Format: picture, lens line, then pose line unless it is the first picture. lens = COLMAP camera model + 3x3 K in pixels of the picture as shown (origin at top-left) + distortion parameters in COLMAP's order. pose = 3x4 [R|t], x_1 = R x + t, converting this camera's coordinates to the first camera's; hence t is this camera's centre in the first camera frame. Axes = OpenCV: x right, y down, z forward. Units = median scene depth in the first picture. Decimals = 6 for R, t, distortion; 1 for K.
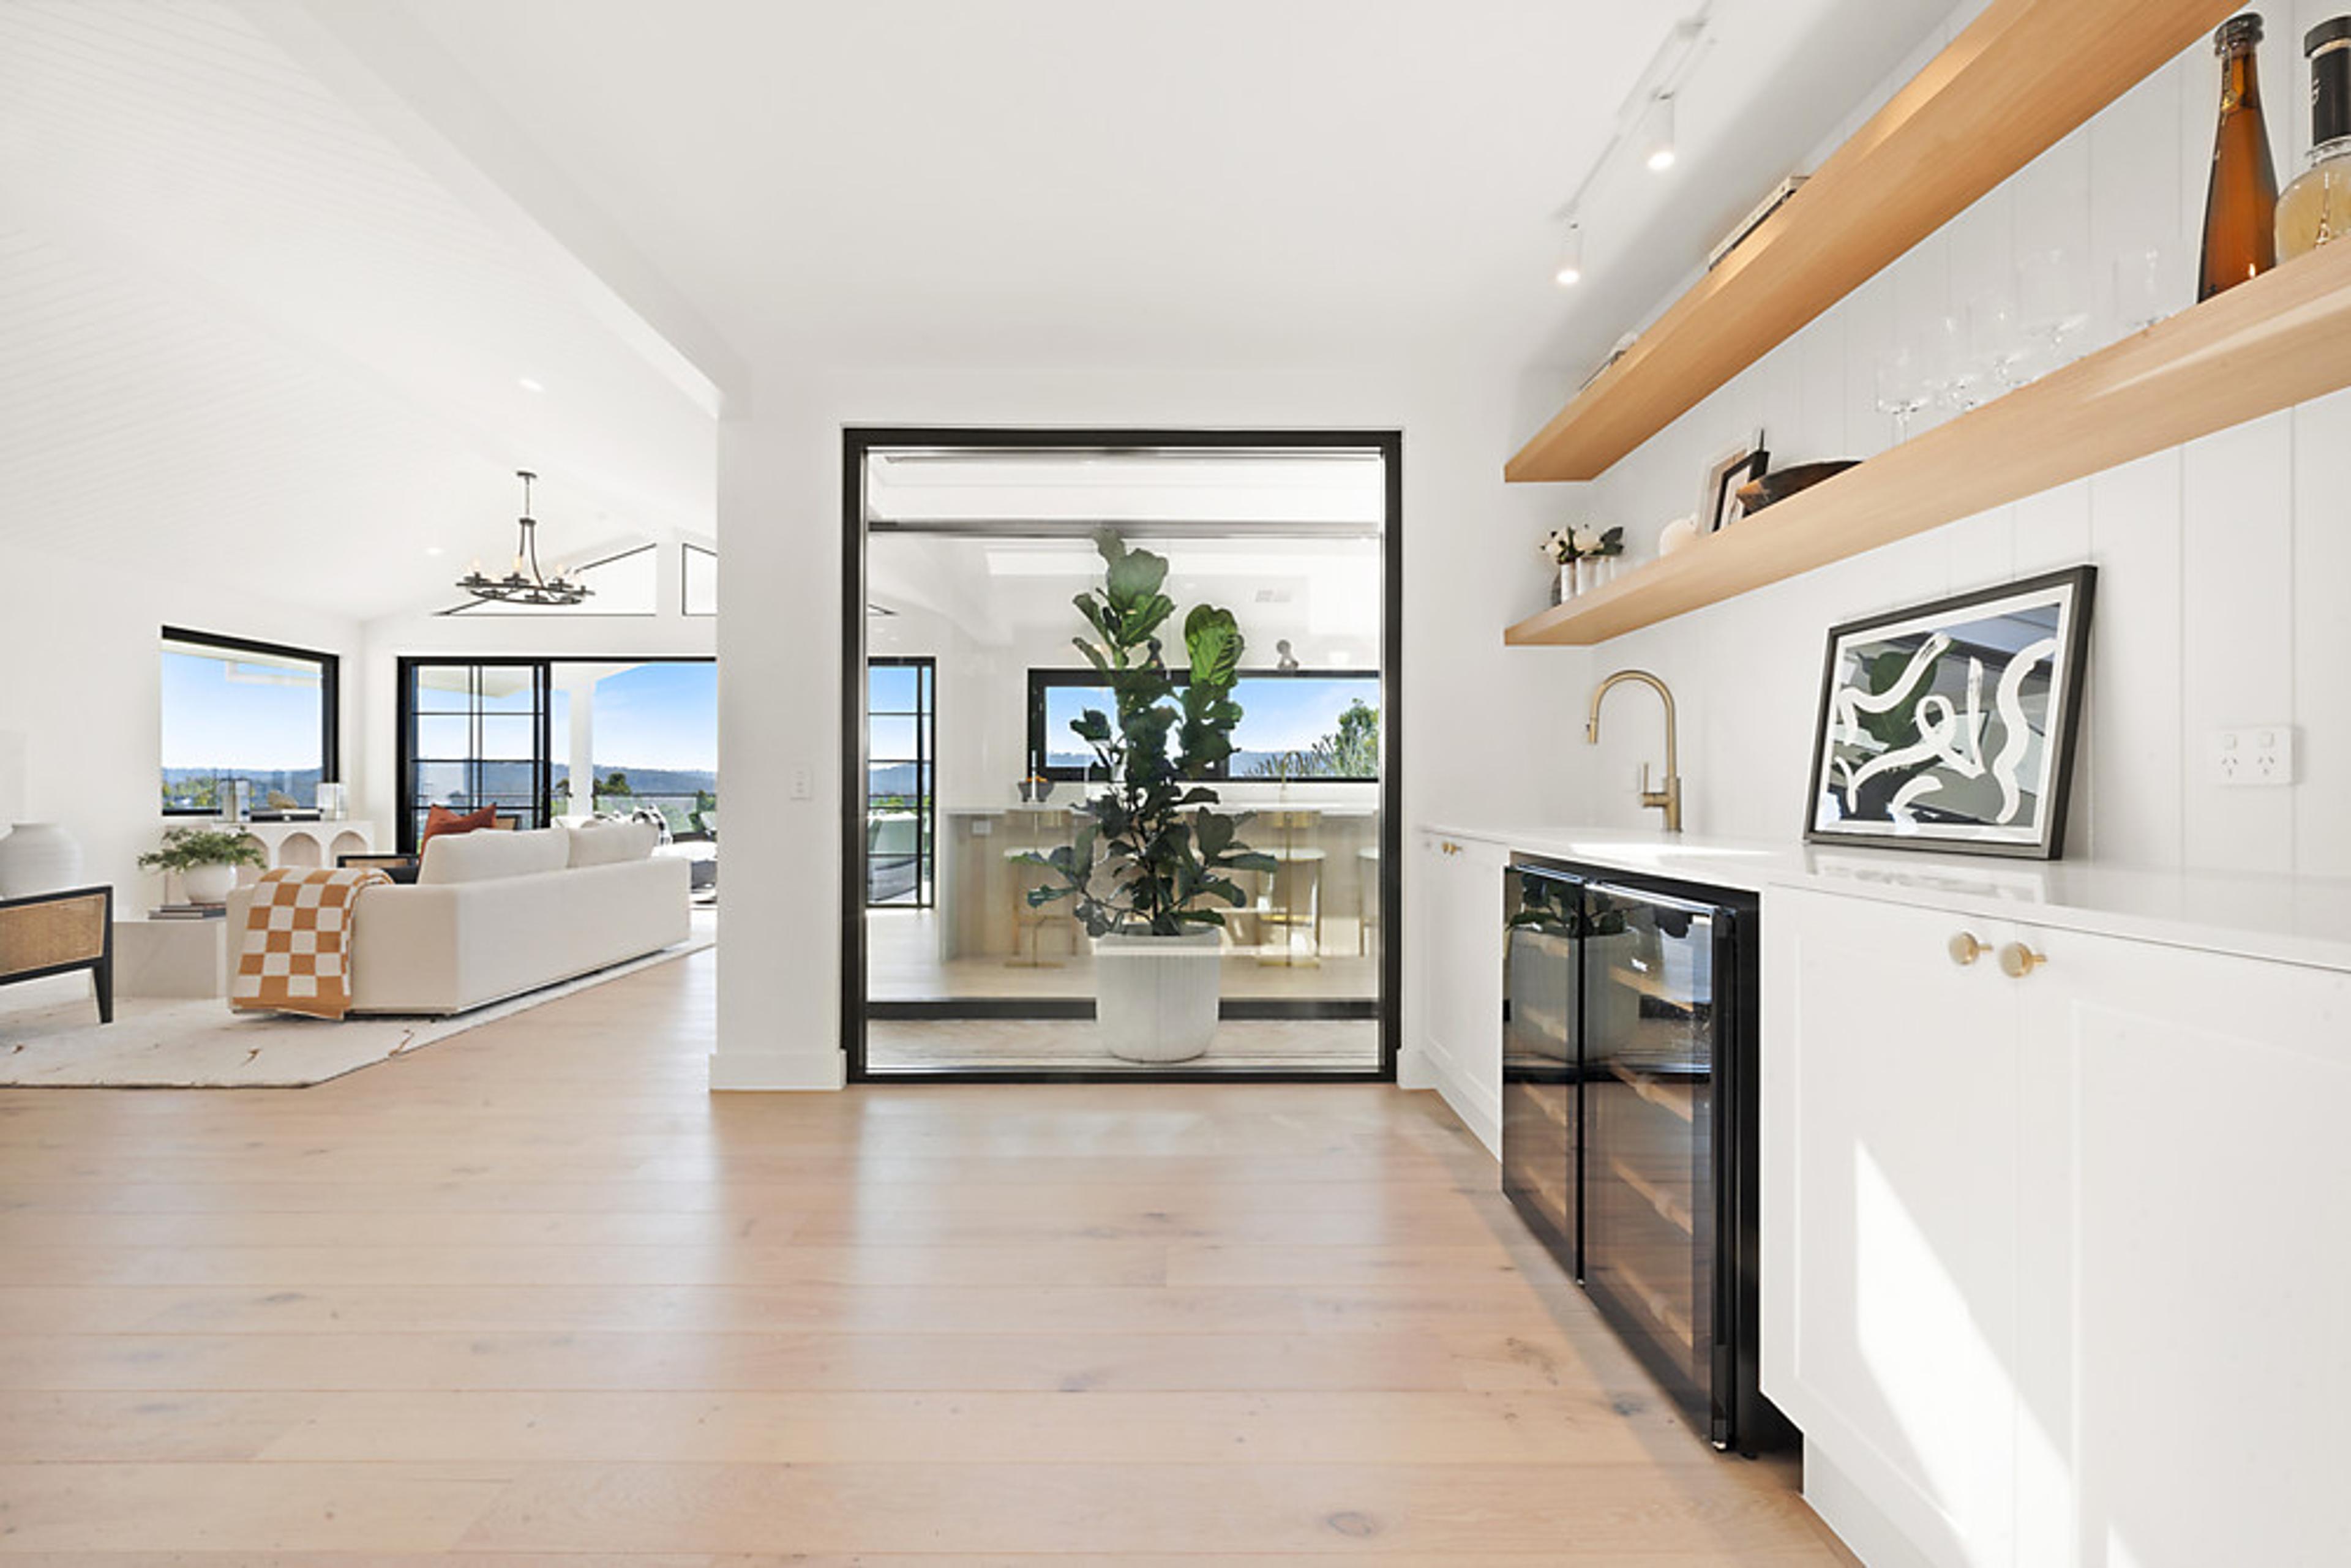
lens RADIAL K [[1084.8, 0, 1162.7], [0, 1084.8, 781.3], [0, 0, 1]] dist [0.002236, 0.000392]
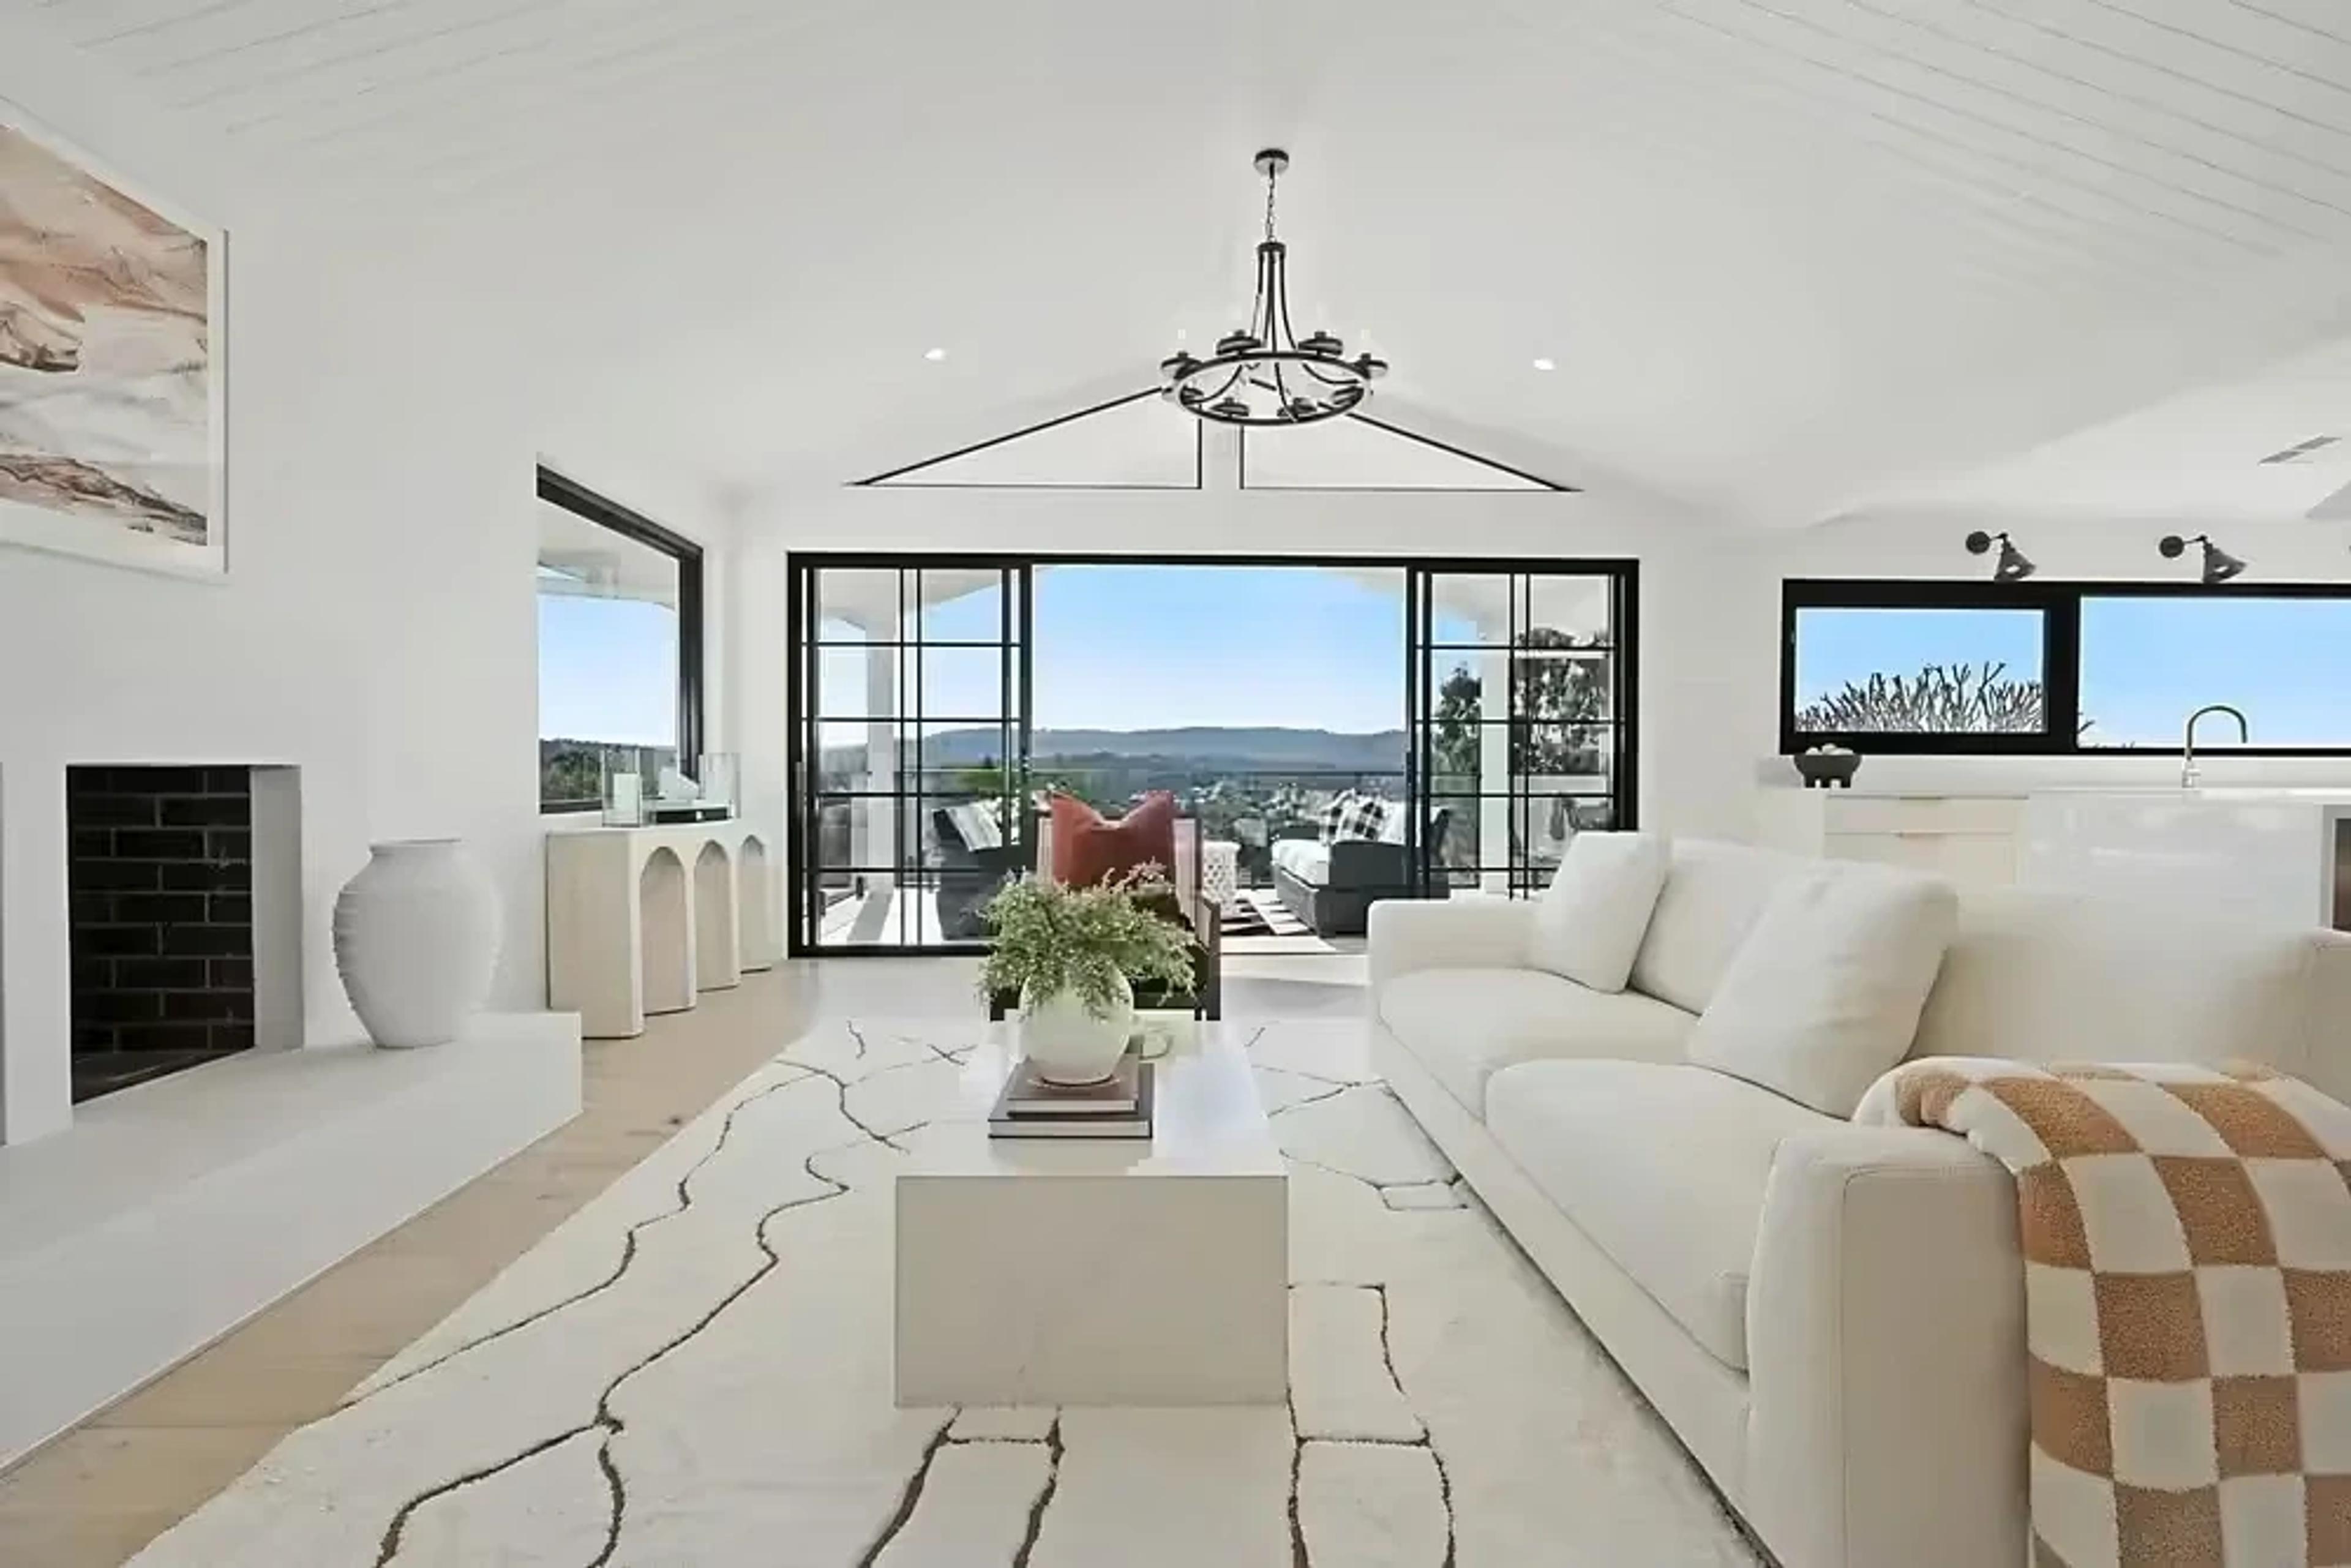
lens RADIAL K [[1084.8, 0, 1162.7], [0, 1084.8, 781.3], [0, 0, 1]] dist [0.002236, 0.000392]
pose [[0.999757, 0.003406, 0.021772, -0.501203], [-0.003600, 0.999954, 0.008835, 0.011292], [-0.021741, -0.008912, 0.999724, 0.366753]]
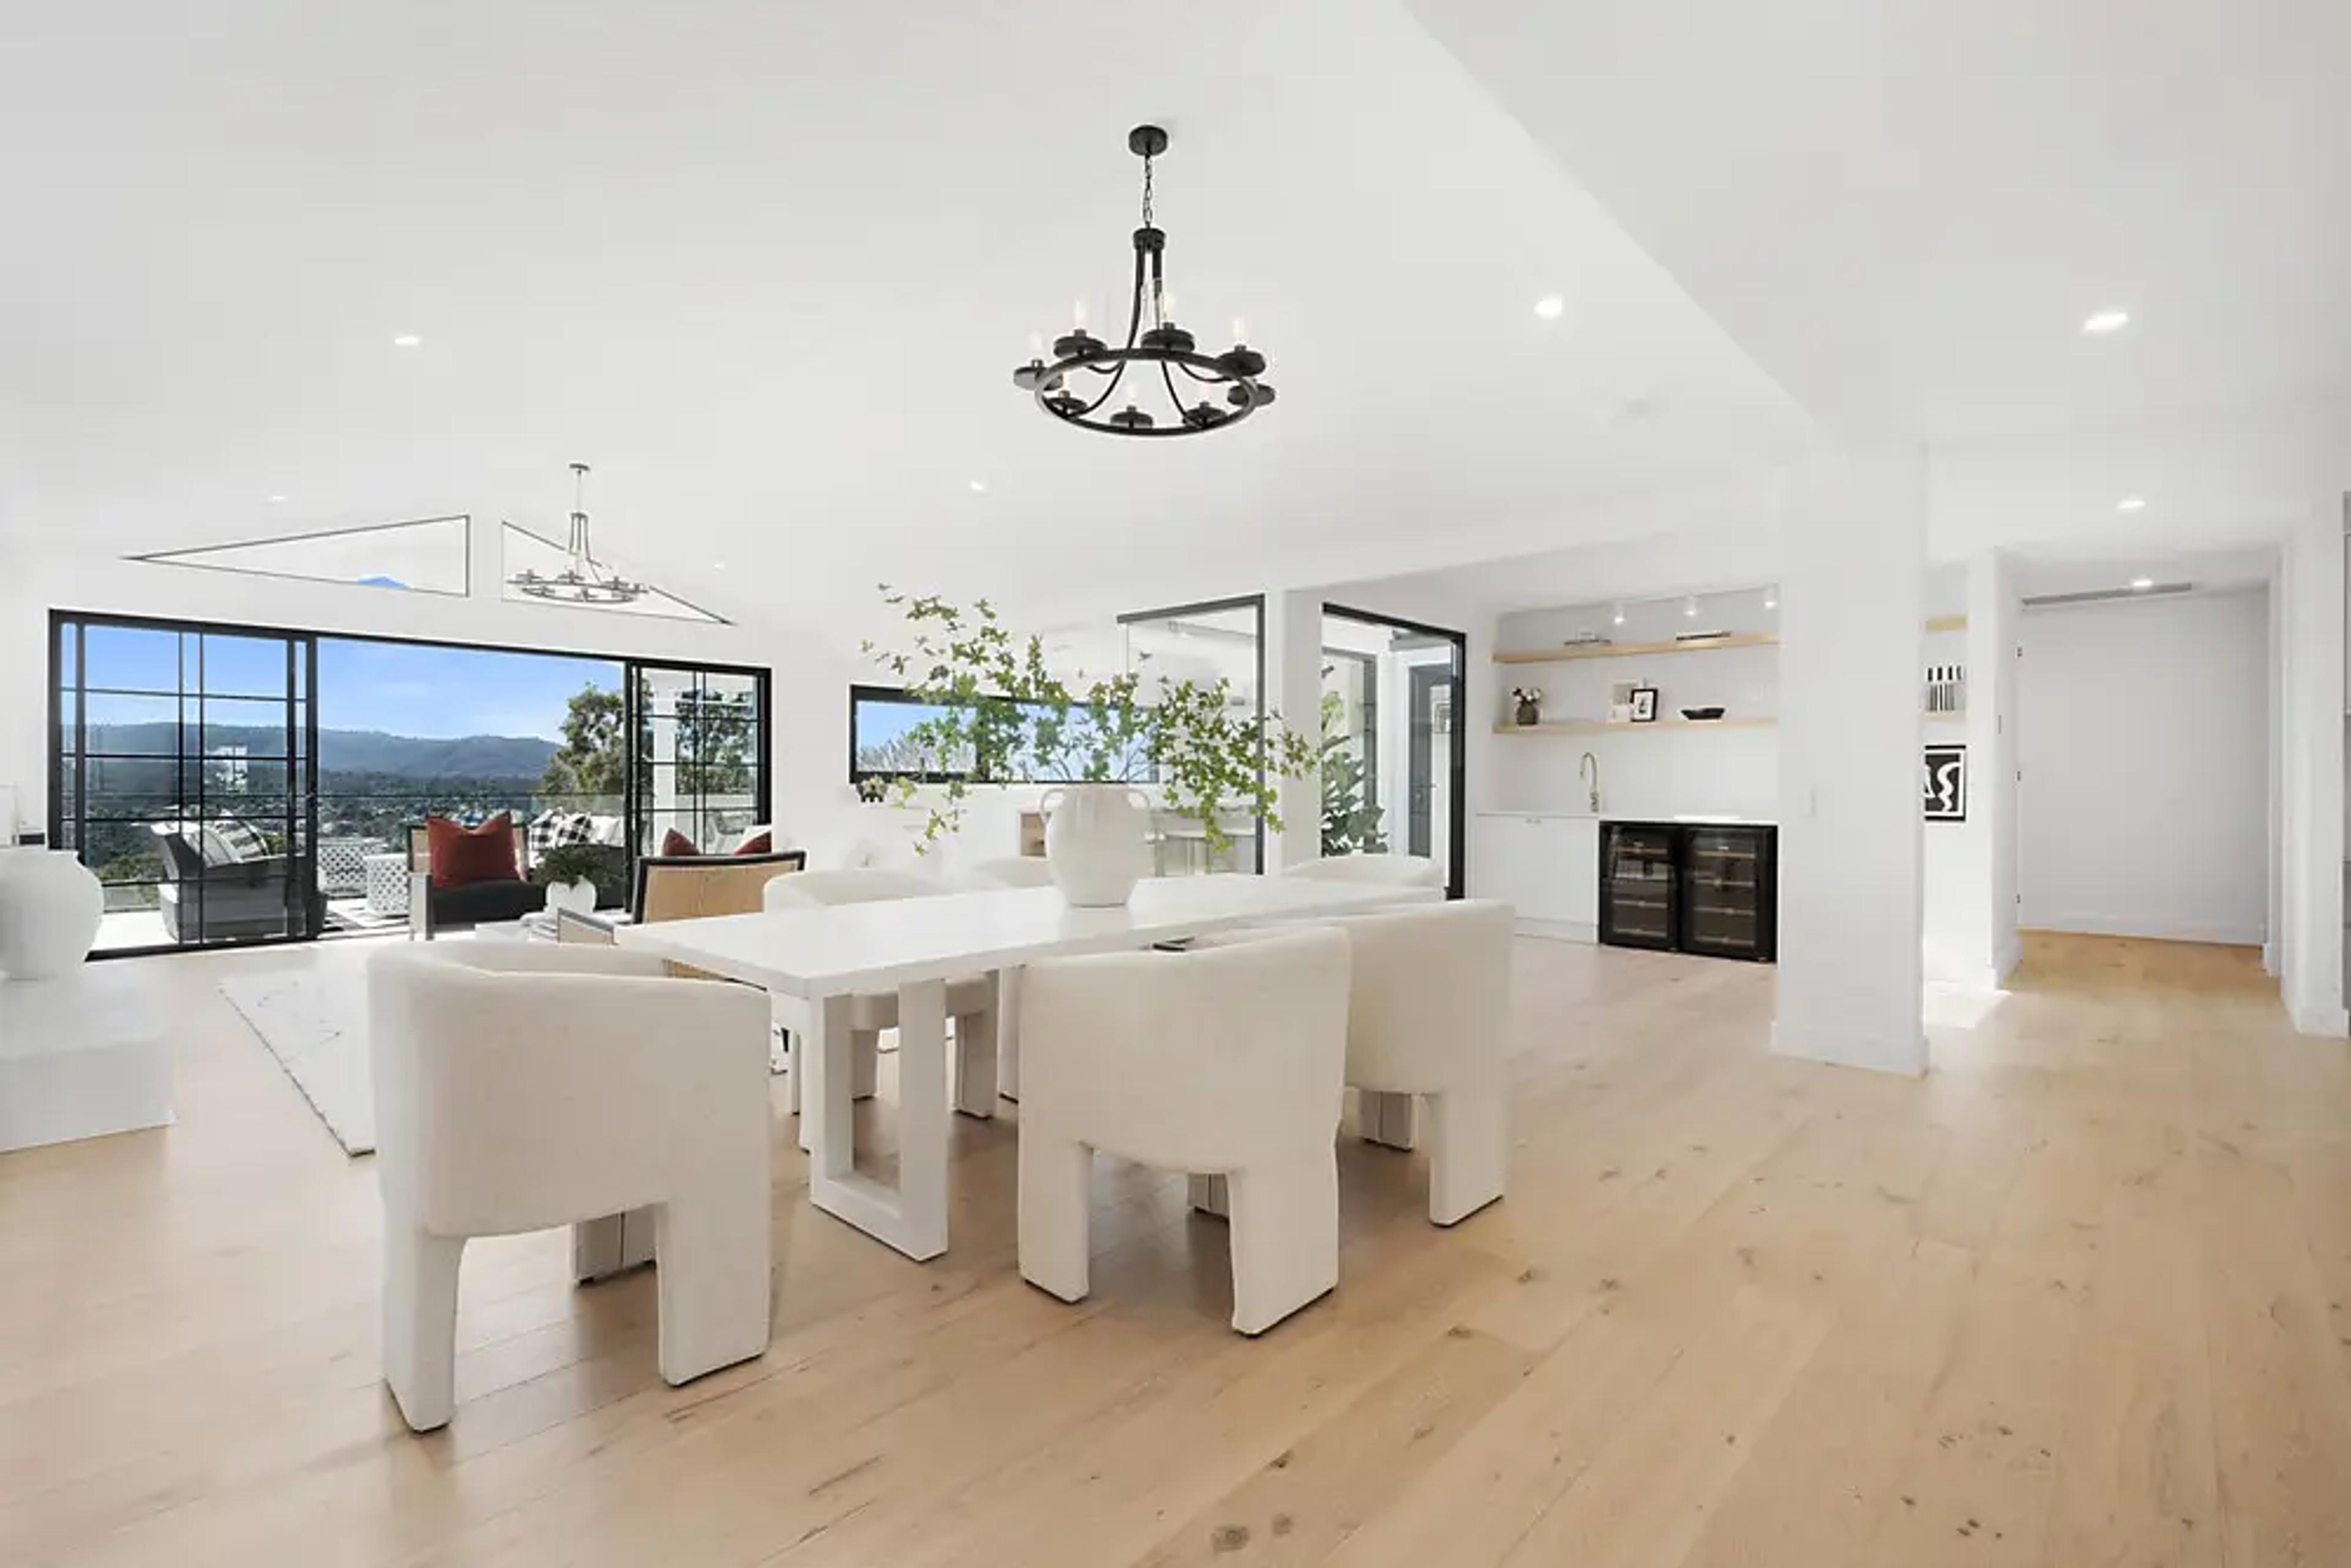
lens RADIAL K [[1084.8, 0, 1162.7], [0, 1084.8, 781.3], [0, 0, 1]] dist [0.002236, 0.000392]
pose [[0.706372, 0.003206, 0.707833, -0.693019], [-0.000274, 0.999991, -0.004255, 0.001861], [-0.707840, 0.002812, 0.706367, -0.030771]]
